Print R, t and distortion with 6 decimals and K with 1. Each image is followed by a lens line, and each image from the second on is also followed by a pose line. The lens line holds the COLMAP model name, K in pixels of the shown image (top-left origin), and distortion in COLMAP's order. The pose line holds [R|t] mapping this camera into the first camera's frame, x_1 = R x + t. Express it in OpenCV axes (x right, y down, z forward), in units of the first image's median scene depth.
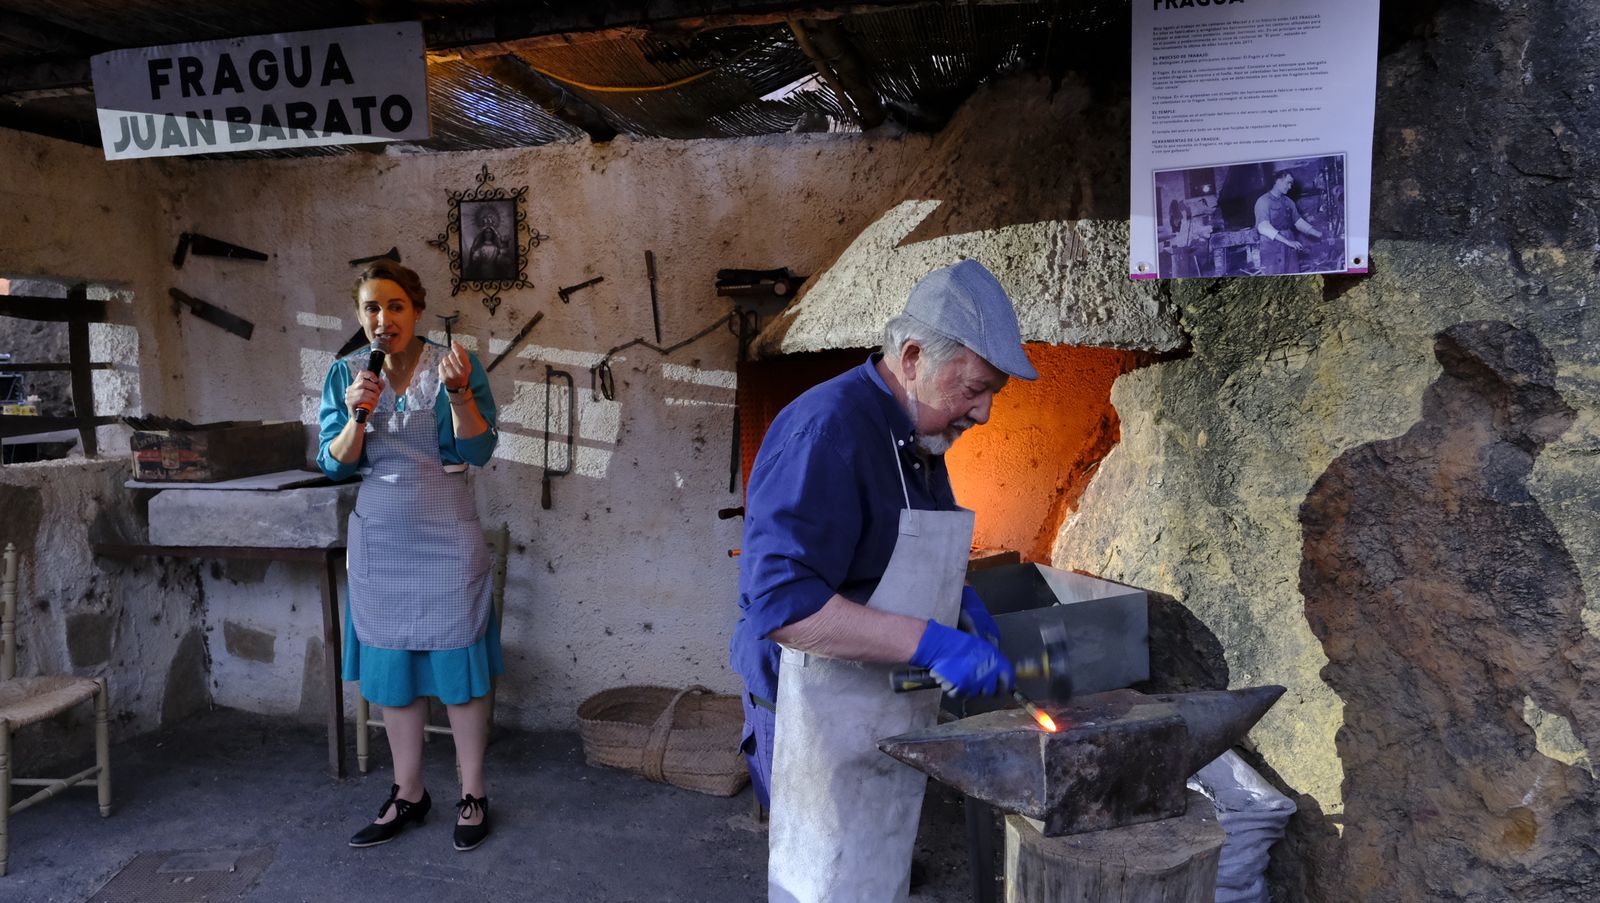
lens RADIAL K [[1075.1, 0, 807.7], [0, 1075.1, 453.0], [0, 0, 1]] dist [-0.029335, 0.016511]
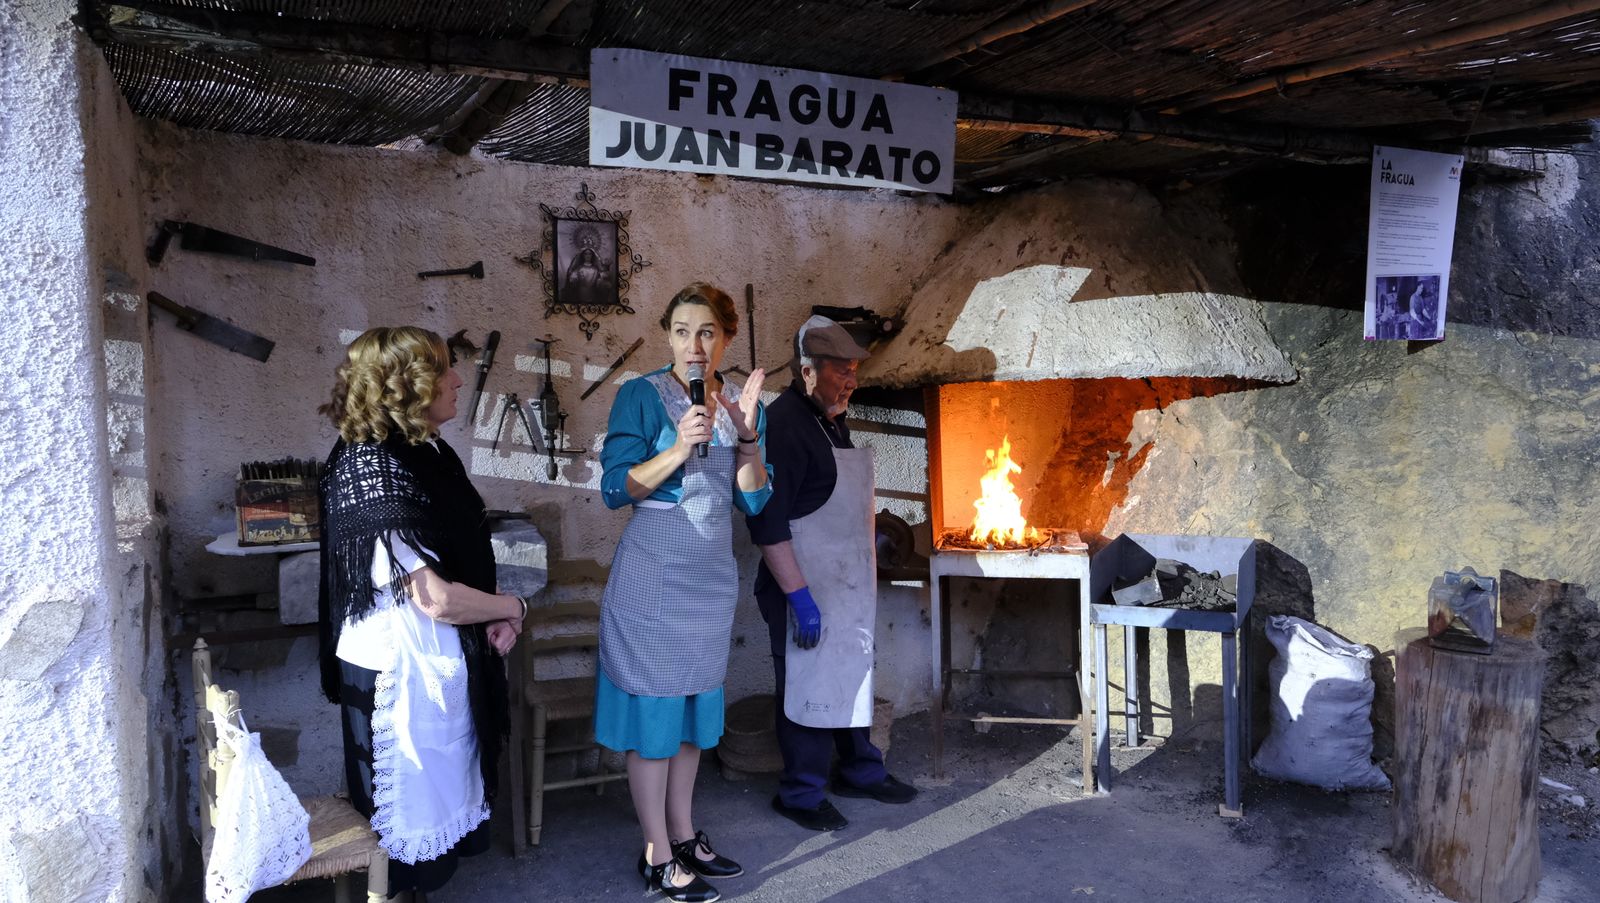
lens RADIAL K [[1075.1, 0, 807.7], [0, 1075.1, 453.0], [0, 0, 1]] dist [-0.029335, 0.016511]
pose [[0.776759, -0.040881, 0.628470, -1.134300], [0.054240, 0.998526, -0.002085, -0.023679], [-0.627458, 0.035708, 0.777831, 0.207463]]
